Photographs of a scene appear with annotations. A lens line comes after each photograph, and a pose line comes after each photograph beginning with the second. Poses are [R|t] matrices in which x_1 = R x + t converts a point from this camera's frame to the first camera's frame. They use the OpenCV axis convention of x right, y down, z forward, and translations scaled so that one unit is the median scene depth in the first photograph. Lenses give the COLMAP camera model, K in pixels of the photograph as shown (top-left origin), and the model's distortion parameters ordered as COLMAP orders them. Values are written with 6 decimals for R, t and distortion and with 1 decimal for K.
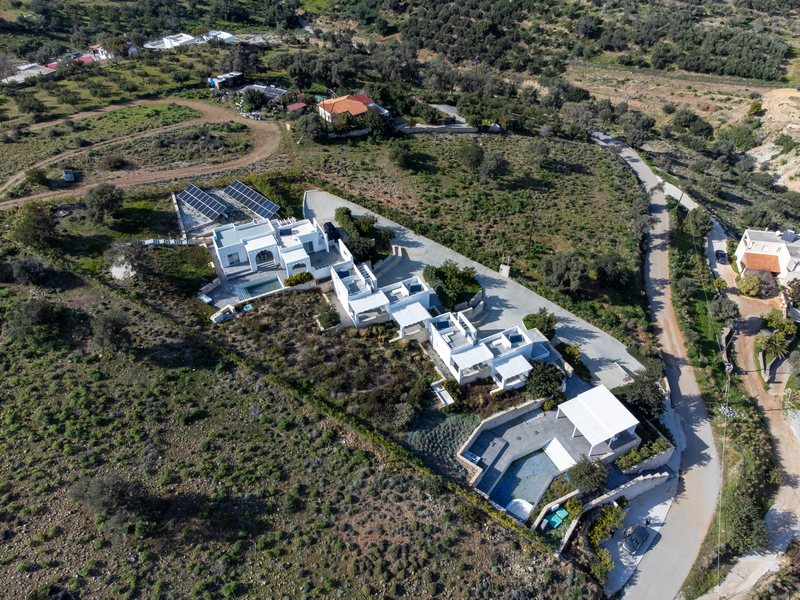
lens RADIAL K [[596.1, 0, 400.0], [0, 596.1, 300.0], [0, 0, 1]] dist [-0.000417, 0.033748]
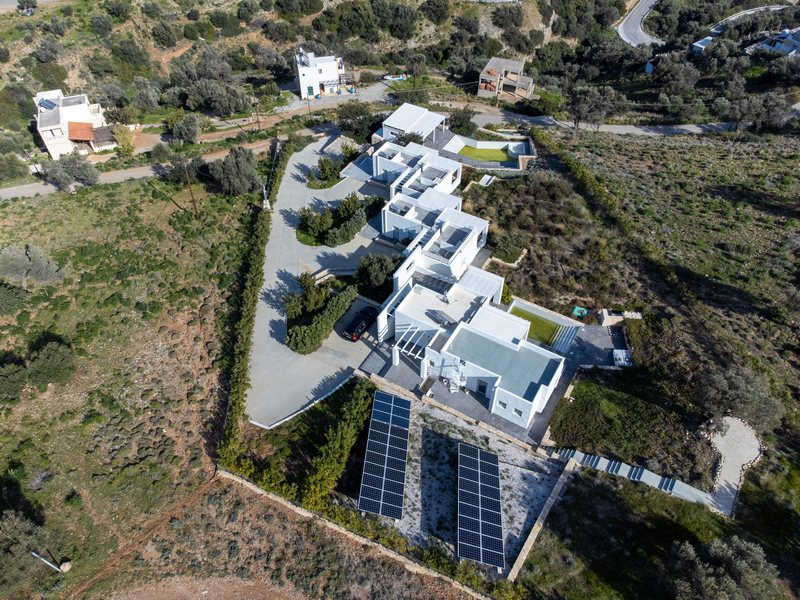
lens RADIAL K [[596.1, 0, 400.0], [0, 596.1, 300.0], [0, 0, 1]] dist [-0.000417, 0.033748]
pose [[-0.544272, -0.609245, 0.576705, -0.514237], [0.571626, 0.233820, 0.786493, -0.624024], [-0.614012, 0.757726, 0.220999, 0.943961]]
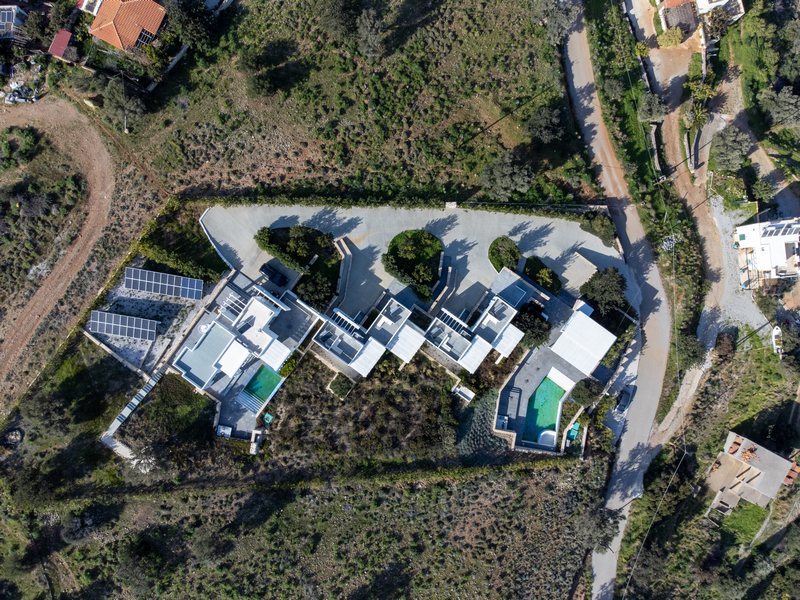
lens RADIAL K [[596.1, 0, 400.0], [0, 596.1, 300.0], [0, 0, 1]] dist [-0.000417, 0.033748]
pose [[0.886777, -0.462186, 0.003348, 0.038341], [0.306950, 0.594316, 0.743351, -0.791189], [-0.345556, -0.658159, 0.668893, 0.354309]]
